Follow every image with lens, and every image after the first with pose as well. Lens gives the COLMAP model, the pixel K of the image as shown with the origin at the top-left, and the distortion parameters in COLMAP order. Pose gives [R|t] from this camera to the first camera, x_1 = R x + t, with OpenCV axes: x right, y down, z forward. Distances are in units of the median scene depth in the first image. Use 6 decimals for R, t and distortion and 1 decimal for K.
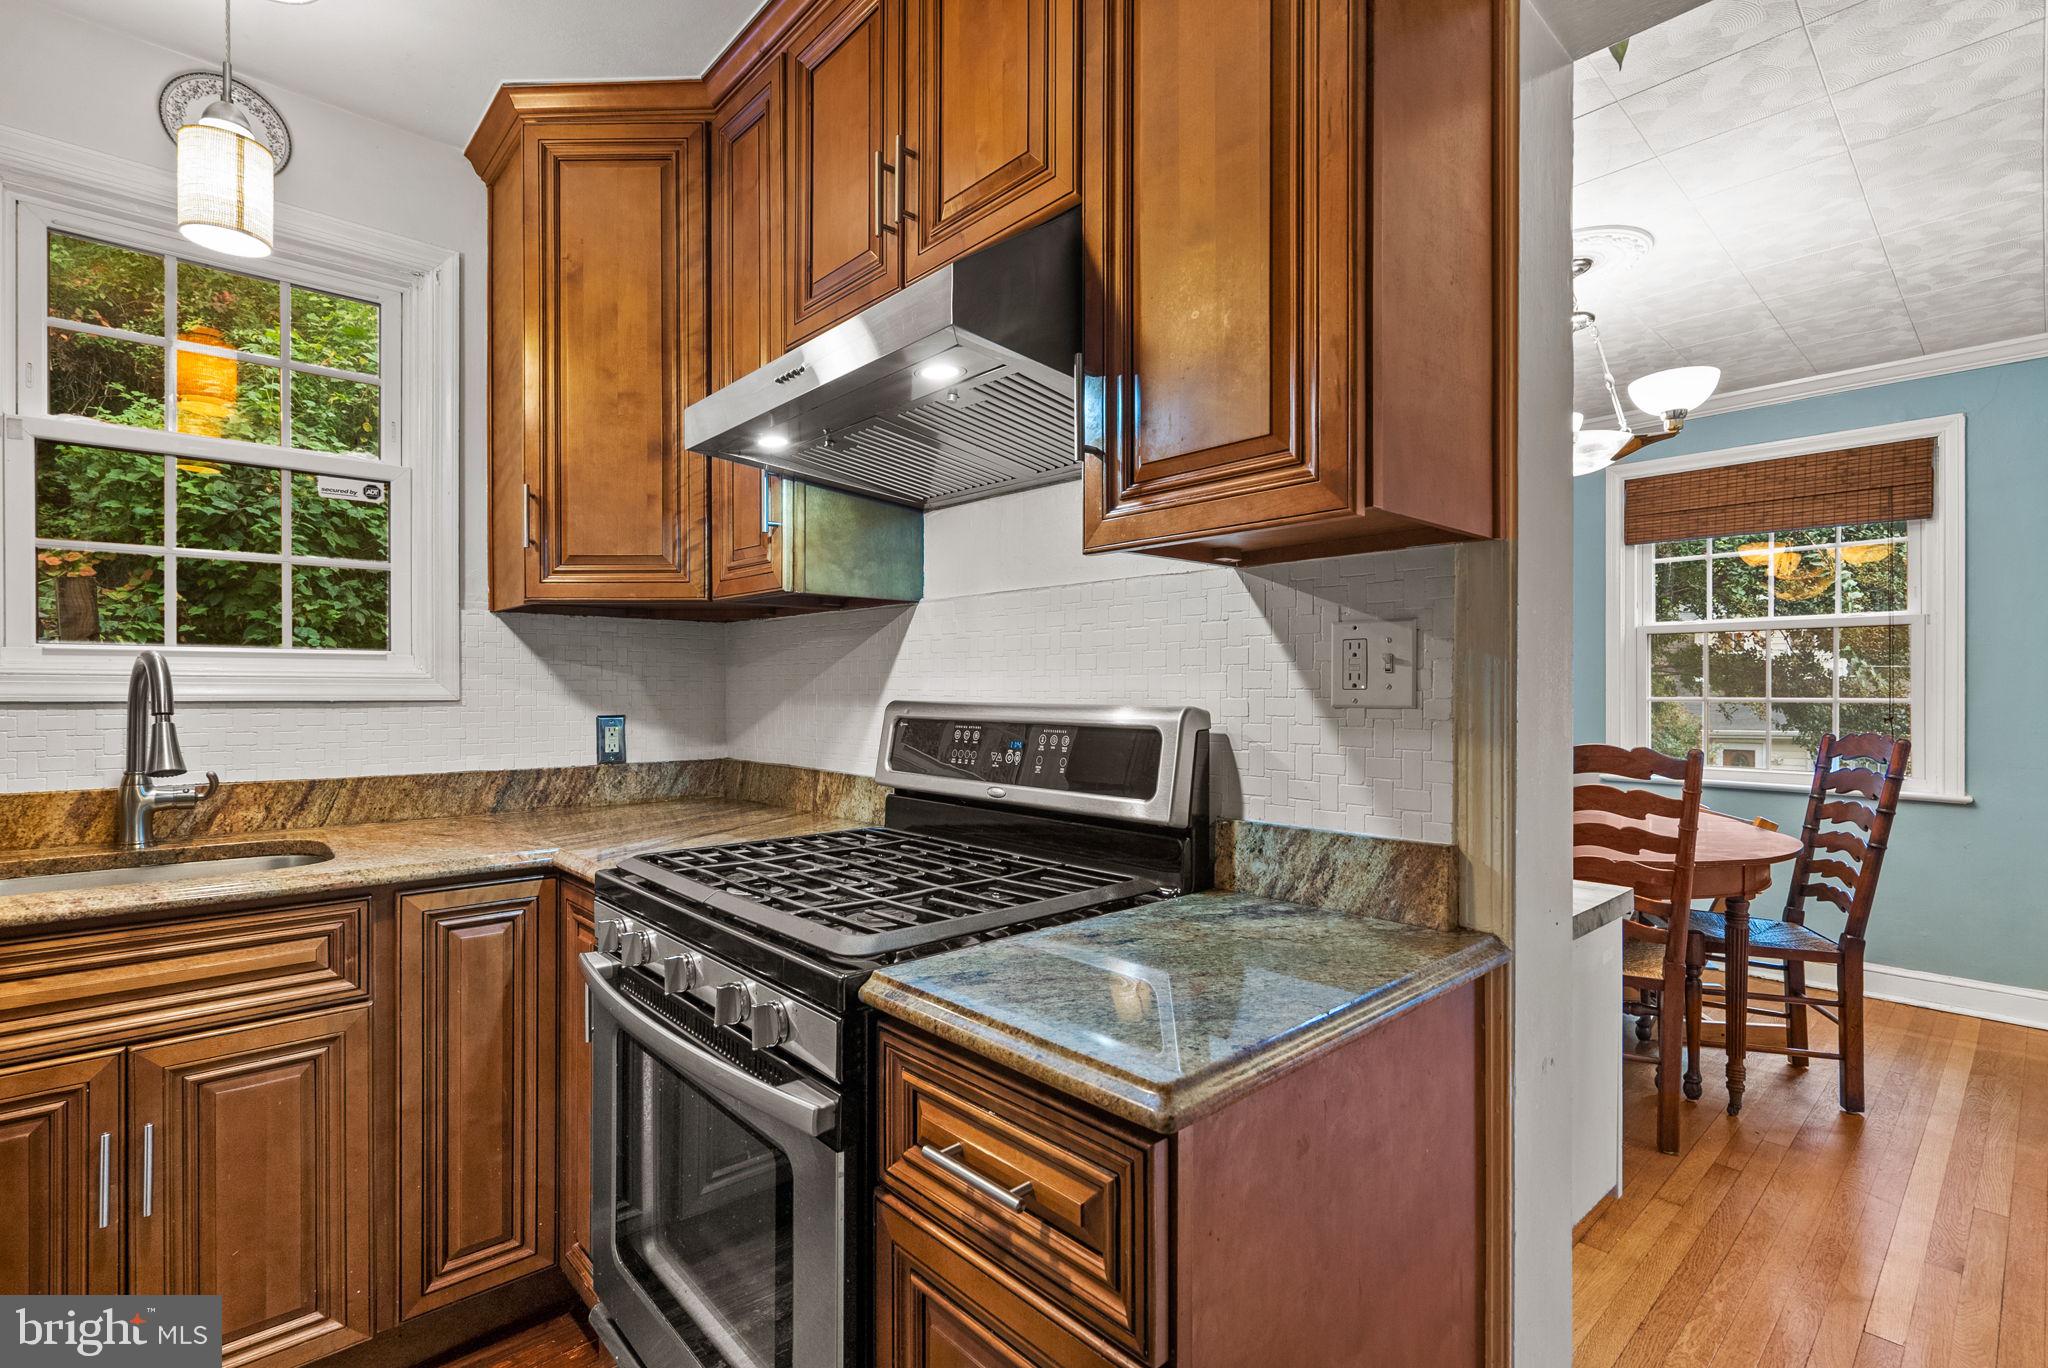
lens RADIAL K [[941.7, 0, 1037.0], [0, 941.7, 683.9], [0, 0, 1]] dist [-0.001633, 0.001198]
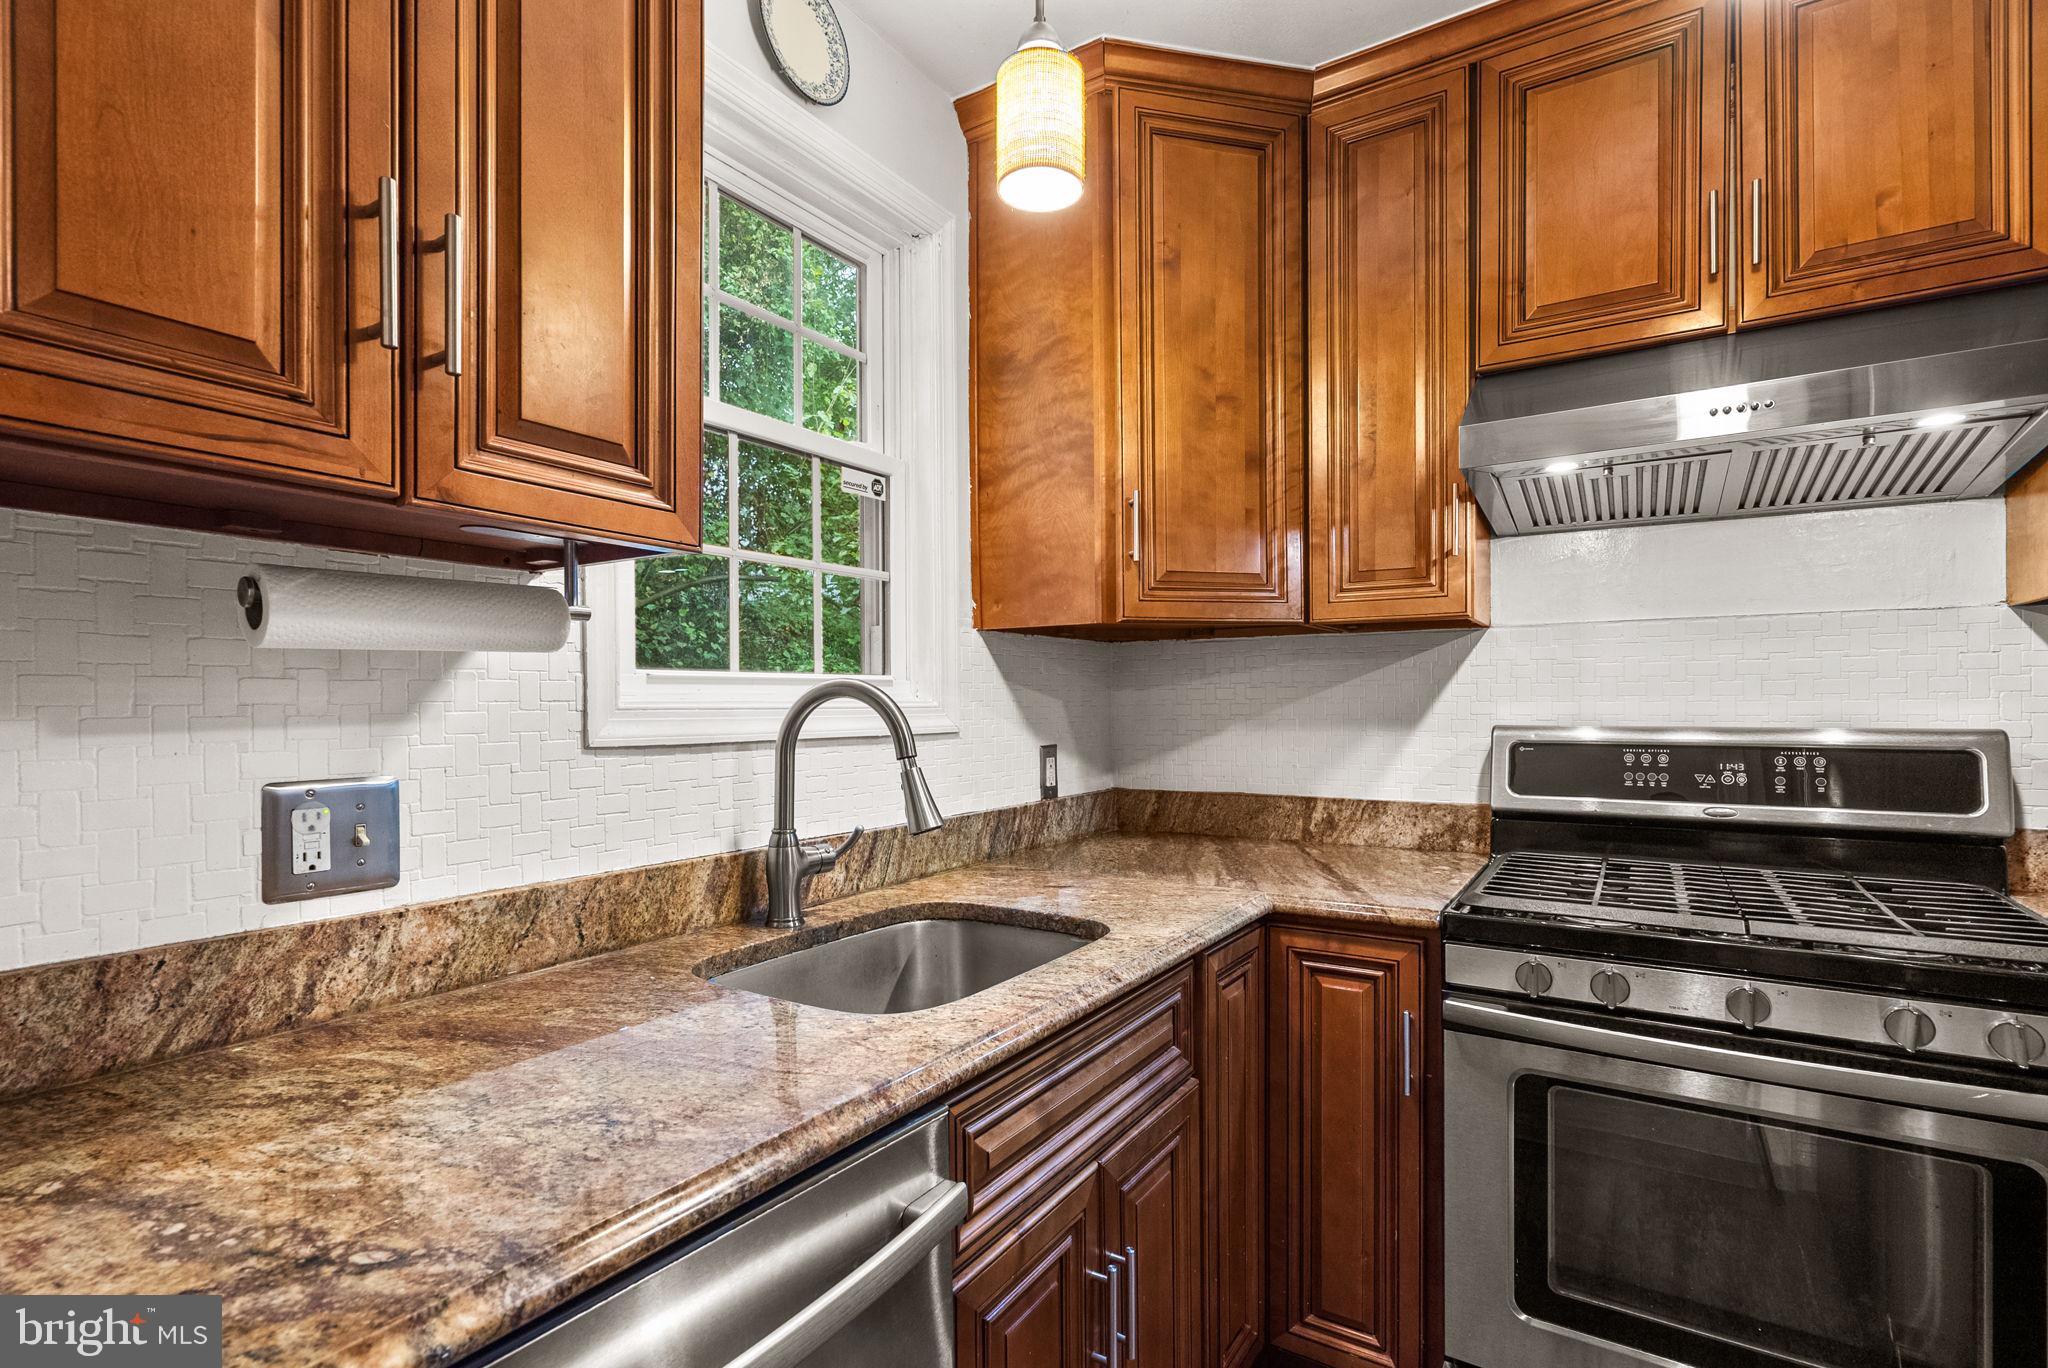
lens RADIAL K [[941.7, 0, 1055.3], [0, 941.7, 707.2], [0, 0, 1]] dist [-0.001633, 0.001198]
pose [[0.964431, -0.009726, 0.264156, -0.834847], [0.007679, 0.999932, 0.008781, -0.013835], [-0.264223, -0.006440, 0.964440, 0.149824]]
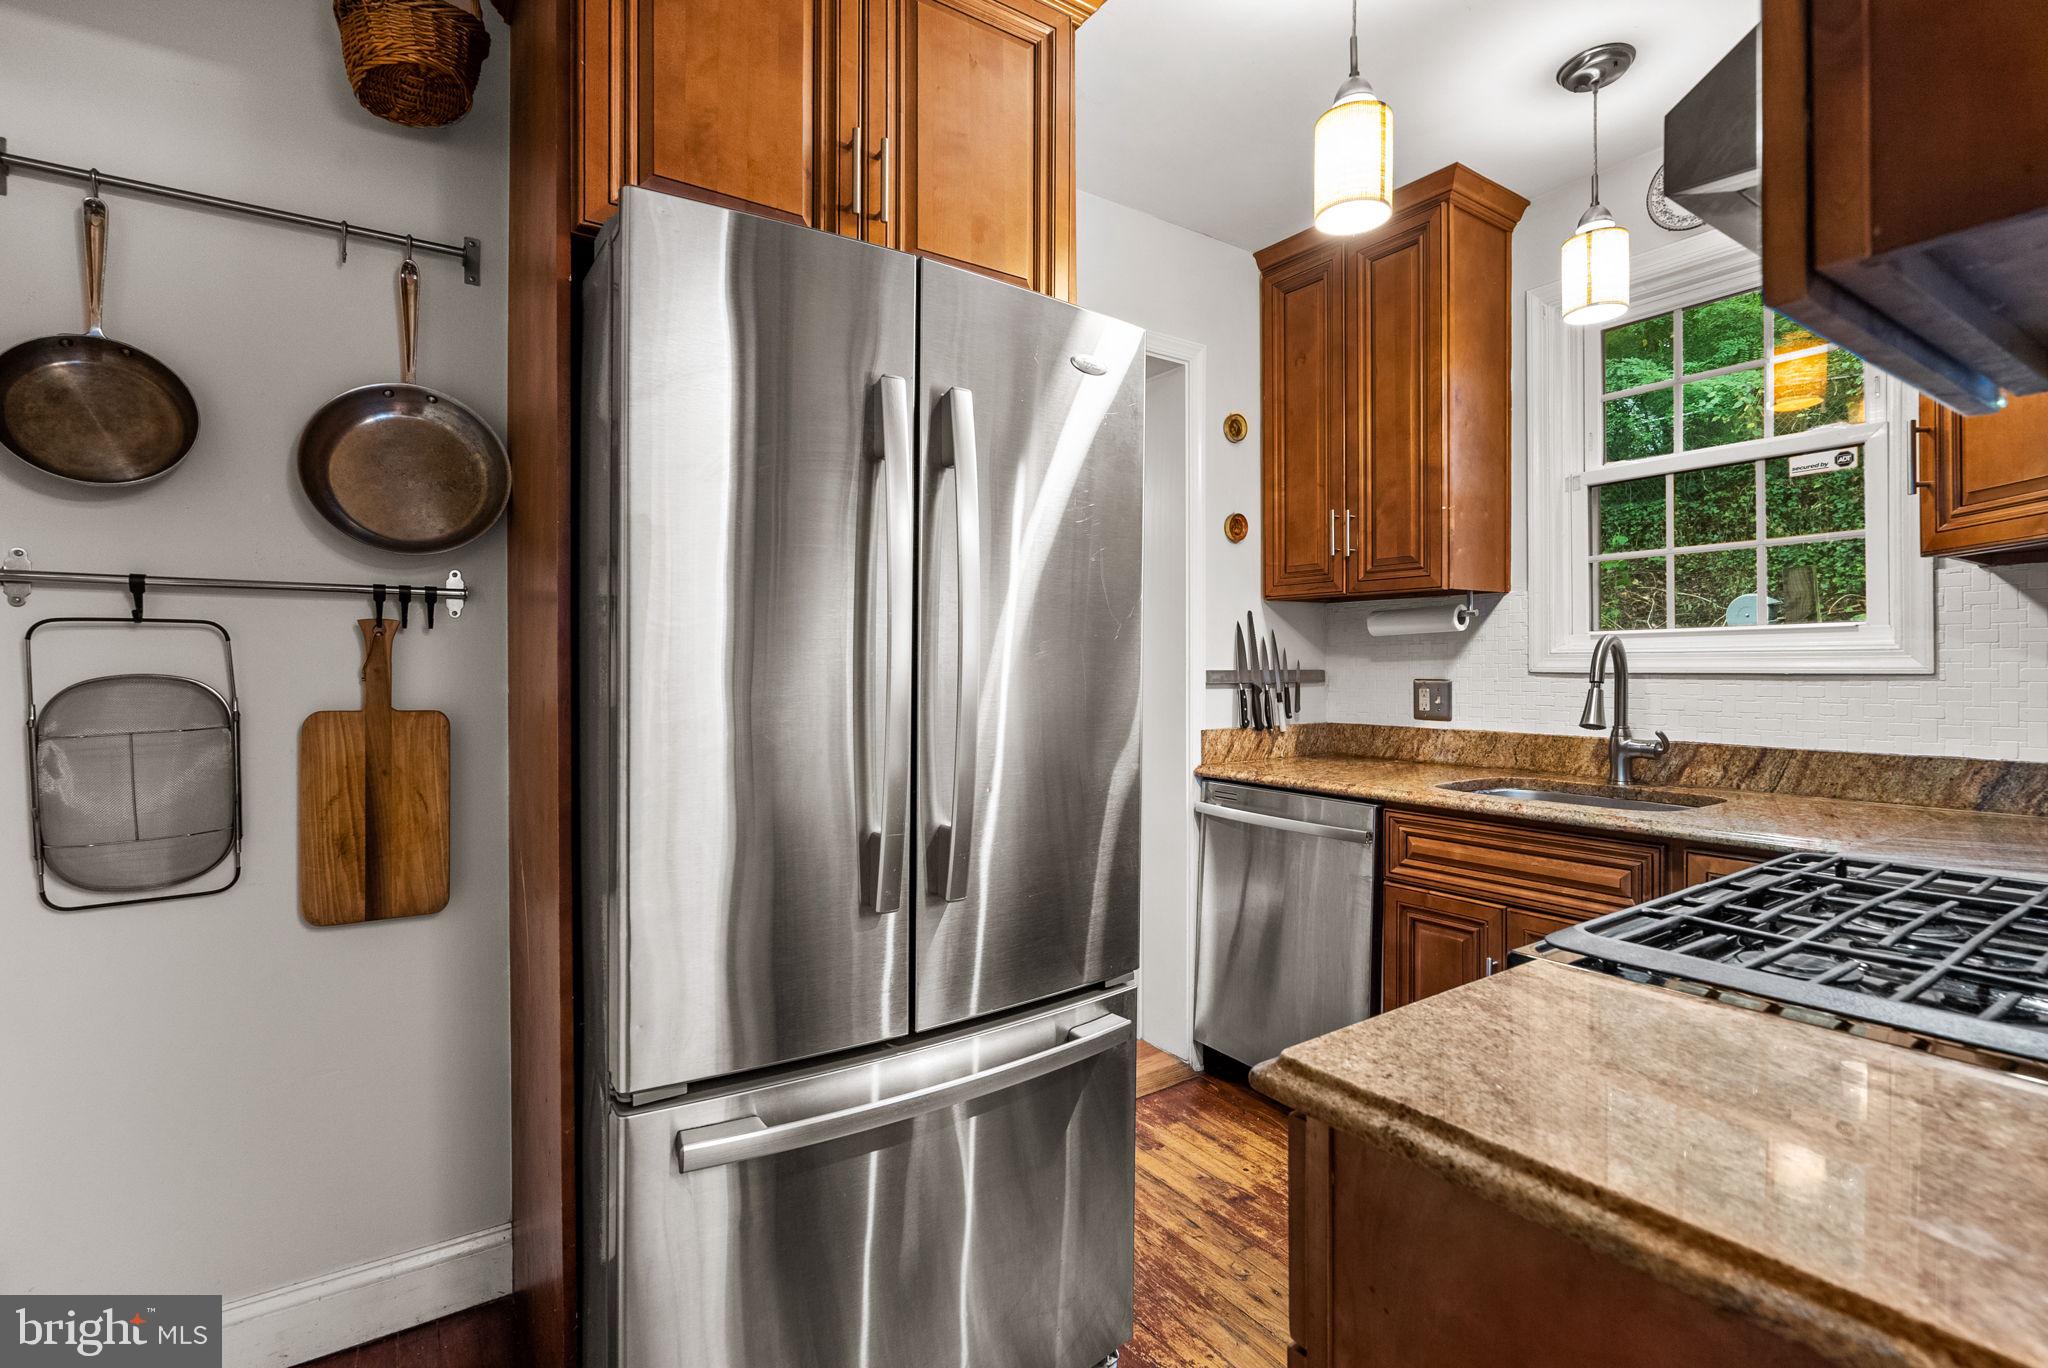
lens RADIAL K [[941.7, 0, 1009.8], [0, 941.7, 677.6], [0, 0, 1]] dist [-0.001633, 0.001198]
pose [[-0.144046, 0.008599, -0.989534, 0.409403], [0.009586, 0.999927, 0.007294, 0.006549], [0.989524, -0.008435, -0.144118, 0.306765]]
